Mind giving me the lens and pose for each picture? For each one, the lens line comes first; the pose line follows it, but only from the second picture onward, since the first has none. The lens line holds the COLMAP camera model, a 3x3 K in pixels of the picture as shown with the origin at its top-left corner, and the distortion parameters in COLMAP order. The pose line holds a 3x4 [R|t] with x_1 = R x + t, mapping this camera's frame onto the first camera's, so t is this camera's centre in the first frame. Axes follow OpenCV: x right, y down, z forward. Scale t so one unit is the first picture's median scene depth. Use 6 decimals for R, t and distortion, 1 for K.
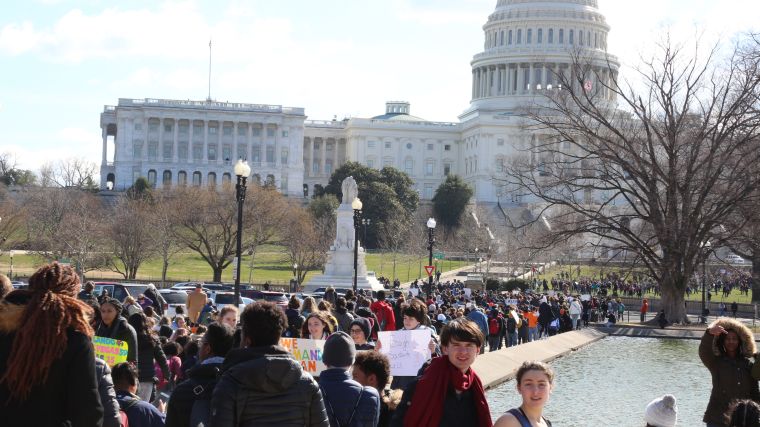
lens RADIAL K [[1853.5, 0, 380.0], [0, 1853.5, 213.5], [0, 0, 1]] dist [0.508841, -0.233764]
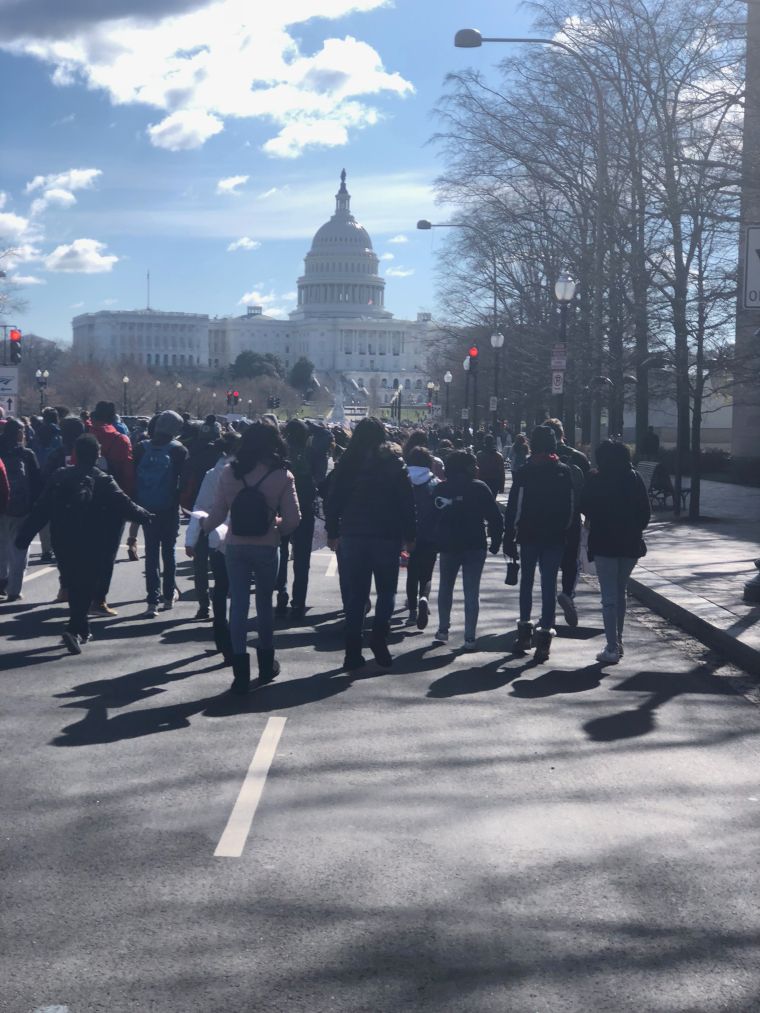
lens RADIAL K [[1796.1, 0, 380.0], [0, 1796.1, 506.5], [0, 0, 1]] dist [-0.050287, 1.590367]
pose [[0.986781, -0.016545, 0.161211, -0.183696], [0.001815, 0.995841, 0.091091, -0.037986], [-0.162048, -0.089594, 0.982707, -0.774039]]
